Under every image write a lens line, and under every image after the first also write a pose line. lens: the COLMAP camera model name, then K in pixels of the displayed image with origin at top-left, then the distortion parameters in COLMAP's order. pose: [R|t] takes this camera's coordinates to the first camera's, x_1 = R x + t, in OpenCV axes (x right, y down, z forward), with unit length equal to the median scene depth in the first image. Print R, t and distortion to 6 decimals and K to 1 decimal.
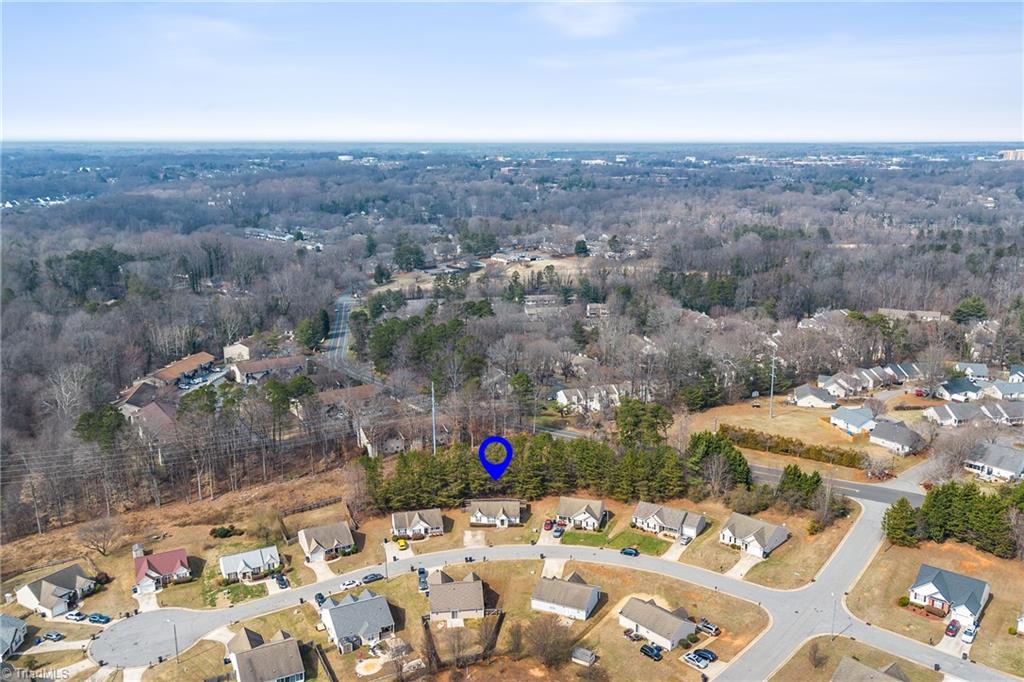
lens RADIAL K [[830.6, 0, 486.7], [0, 830.6, 340.8], [0, 0, 1]] dist [-0.000933, -0.000979]
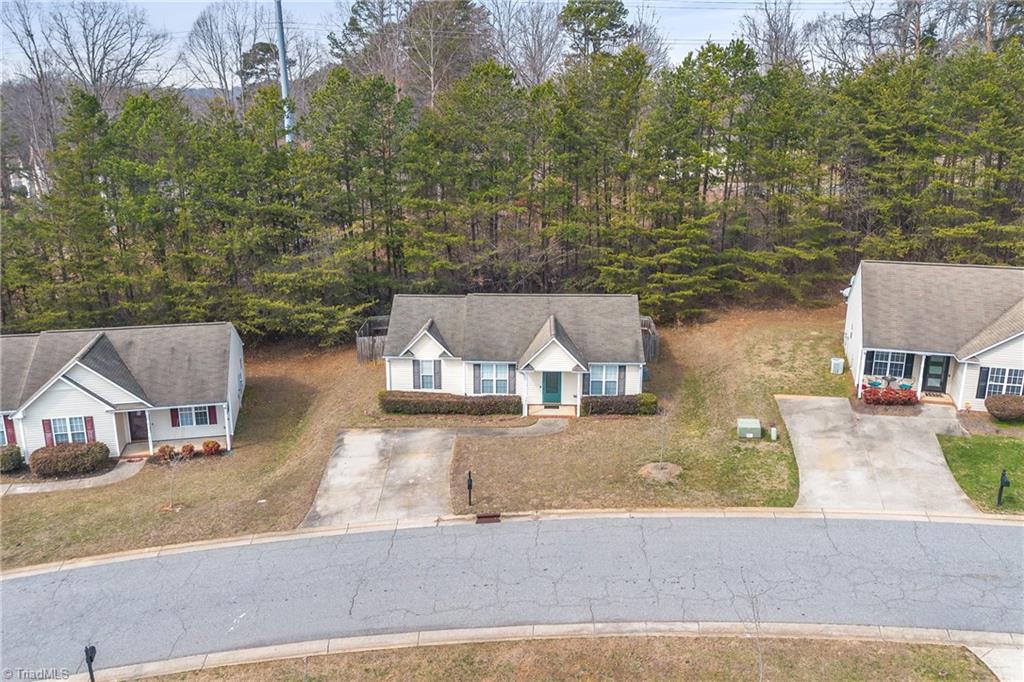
lens RADIAL K [[862.3, 0, 508.1], [0, 862.3, 343.3], [0, 0, 1]] dist [0.077596, -0.105649]
pose [[0.999742, 0.014278, 0.017669, 0.005505], [-0.015104, 0.998757, 0.047497, 0.199228], [-0.016968, -0.047752, 0.998715, 0.808131]]
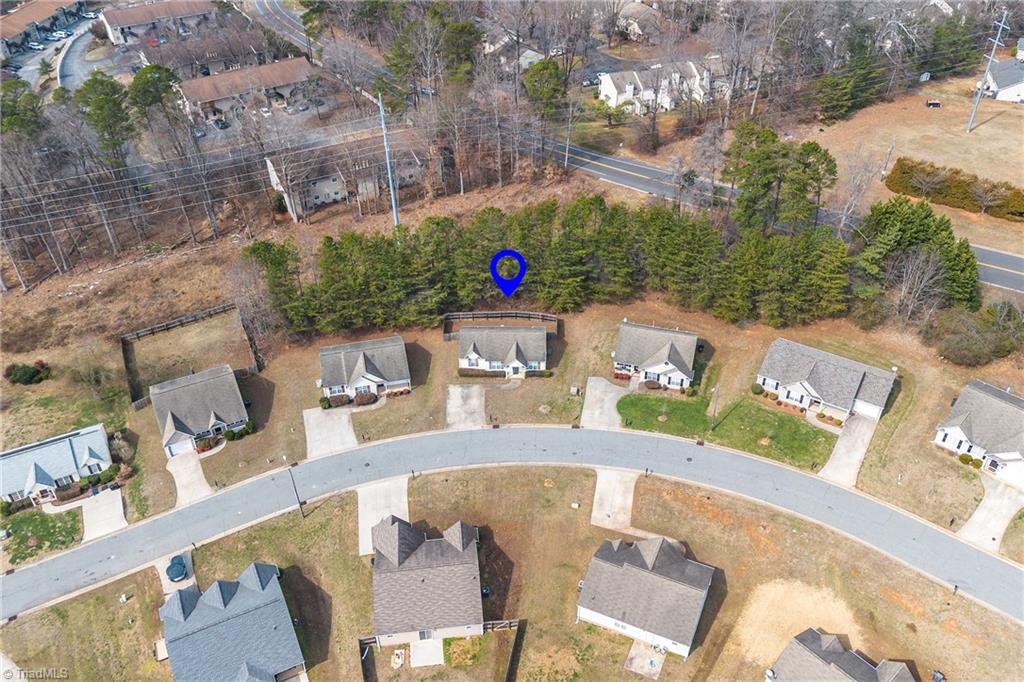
lens RADIAL K [[862.3, 0, 508.1], [0, 862.3, 343.3], [0, 0, 1]] dist [0.077596, -0.105649]
pose [[0.999755, -0.012910, 0.017956, 0.003643], [0.004206, 0.908091, 0.418753, -0.041242], [-0.021711, -0.418575, 0.907923, 0.479757]]
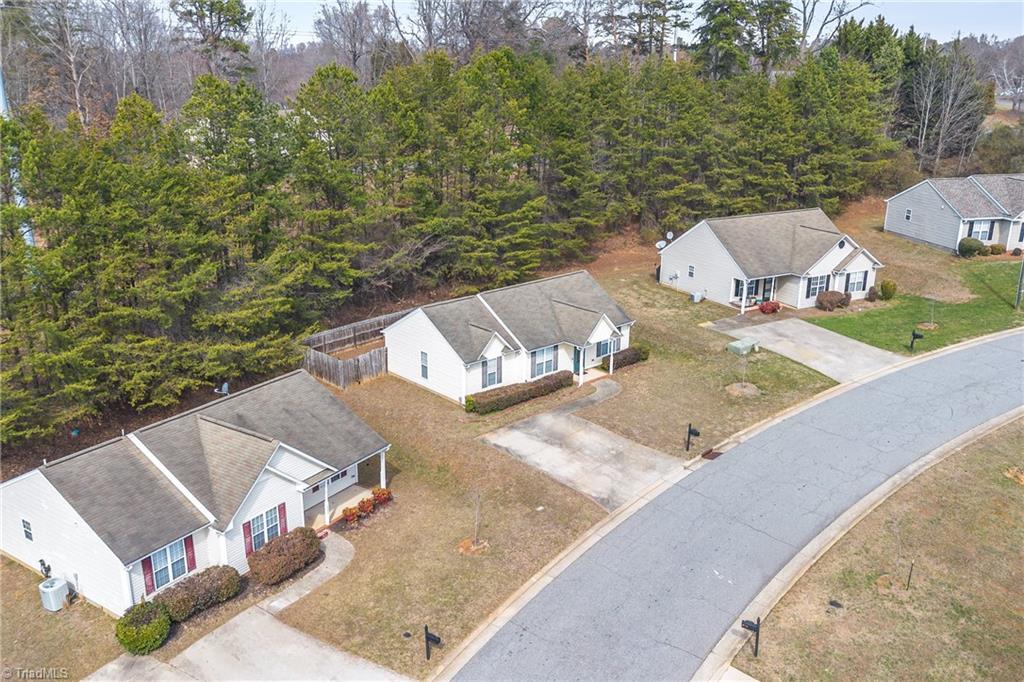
lens RADIAL K [[862.3, 0, 508.1], [0, 862.3, 343.3], [0, 0, 1]] dist [0.077596, -0.105649]
pose [[0.709075, -0.198552, 0.676602, -0.151868], [0.141391, 0.980085, 0.139434, 0.179533], [-0.690812, -0.003203, 0.723027, 0.848596]]
